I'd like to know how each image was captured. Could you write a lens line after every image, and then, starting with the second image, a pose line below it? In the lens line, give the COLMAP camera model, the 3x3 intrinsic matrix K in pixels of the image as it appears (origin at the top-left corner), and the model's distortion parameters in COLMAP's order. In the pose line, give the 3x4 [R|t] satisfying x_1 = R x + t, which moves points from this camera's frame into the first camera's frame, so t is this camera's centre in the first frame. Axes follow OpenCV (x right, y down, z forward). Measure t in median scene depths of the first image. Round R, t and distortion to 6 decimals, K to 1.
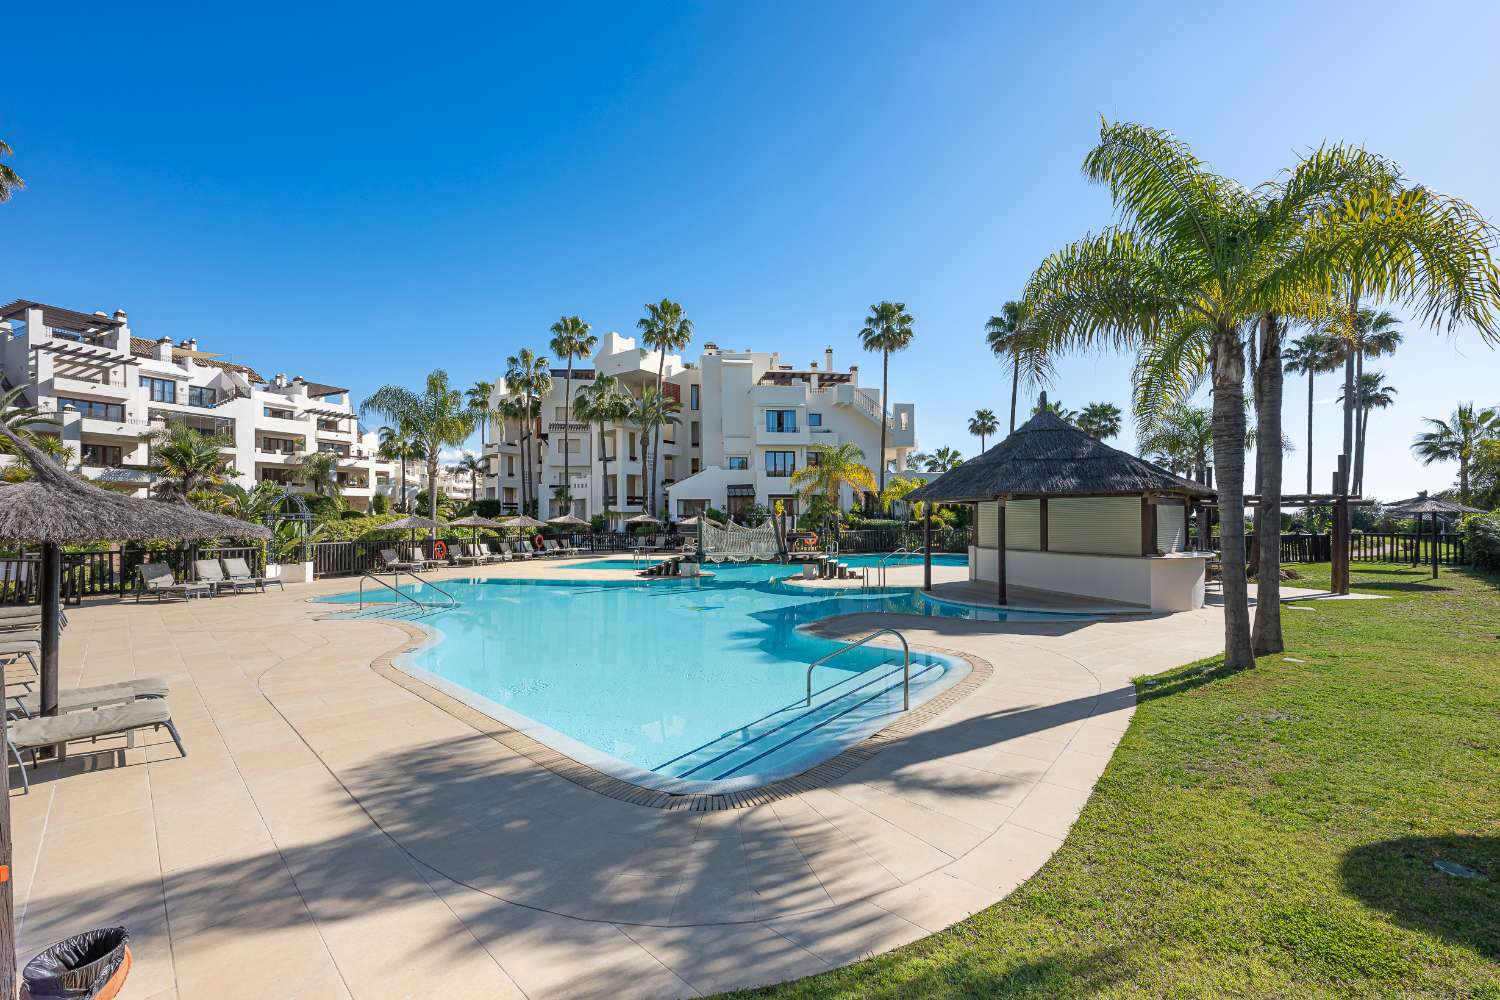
lens RADIAL K [[604.2, 0, 750.6], [0, 604.2, 522.1], [0, 0, 1]] dist [0.000465, 0.000047]
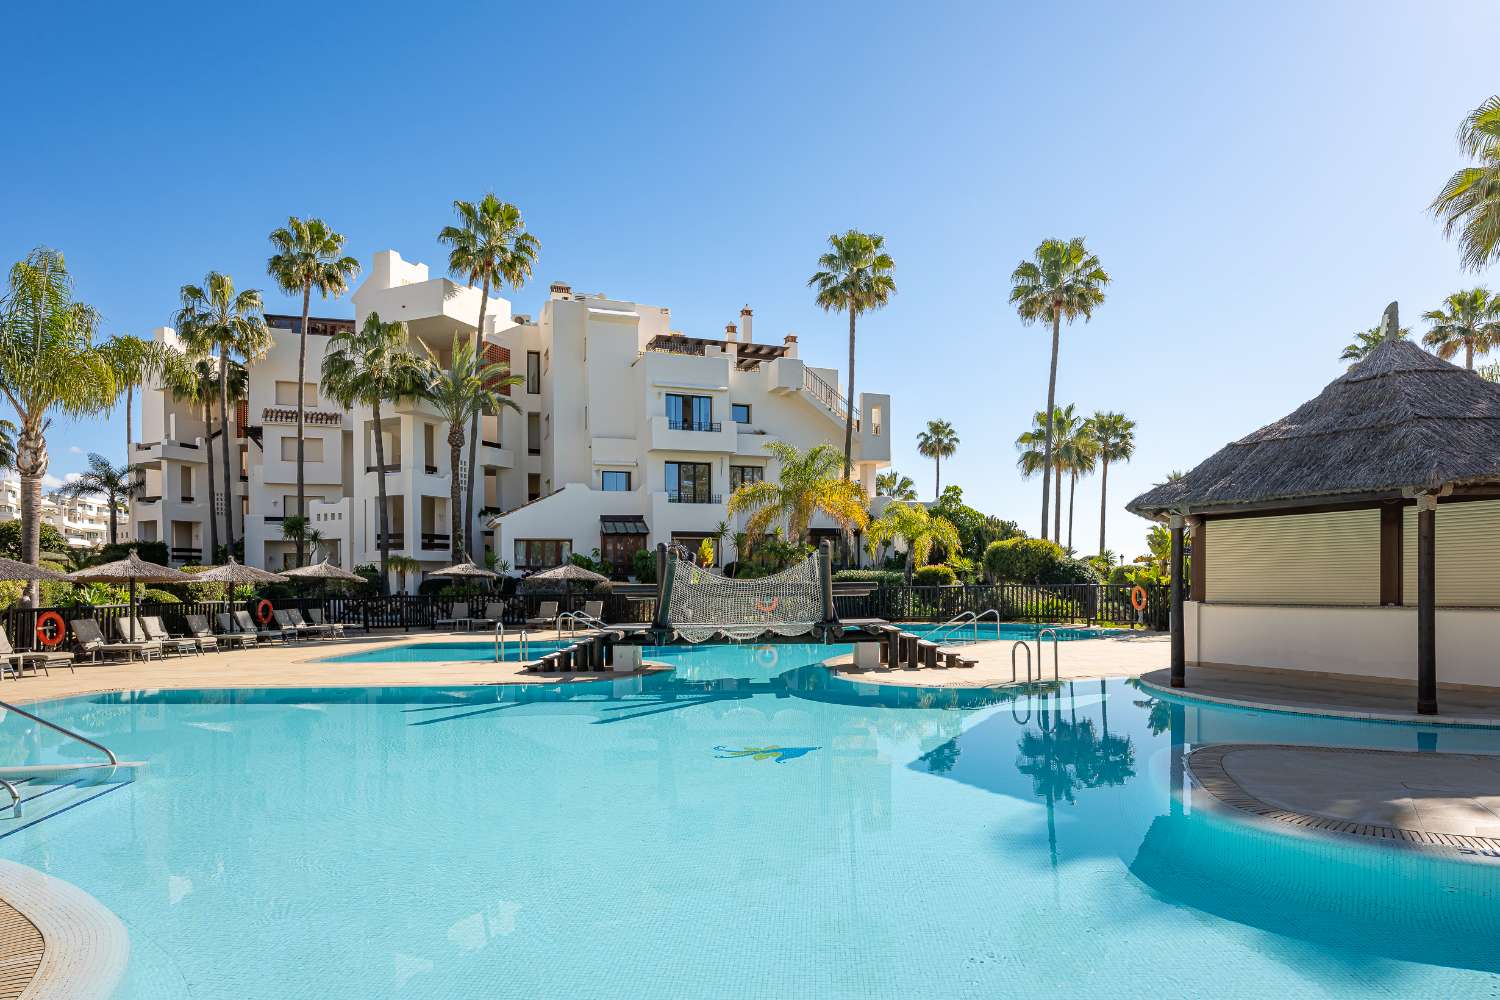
lens RADIAL K [[837.6, 0, 751.3], [0, 837.6, 592.5], [0, 0, 1]] dist [-0.001497, 0.000314]
pose [[0.973361, -0.008112, 0.229134, -0.083740], [0.006718, 0.999954, 0.006861, 0.010199], [-0.229180, -0.005139, 0.973371, 0.152212]]
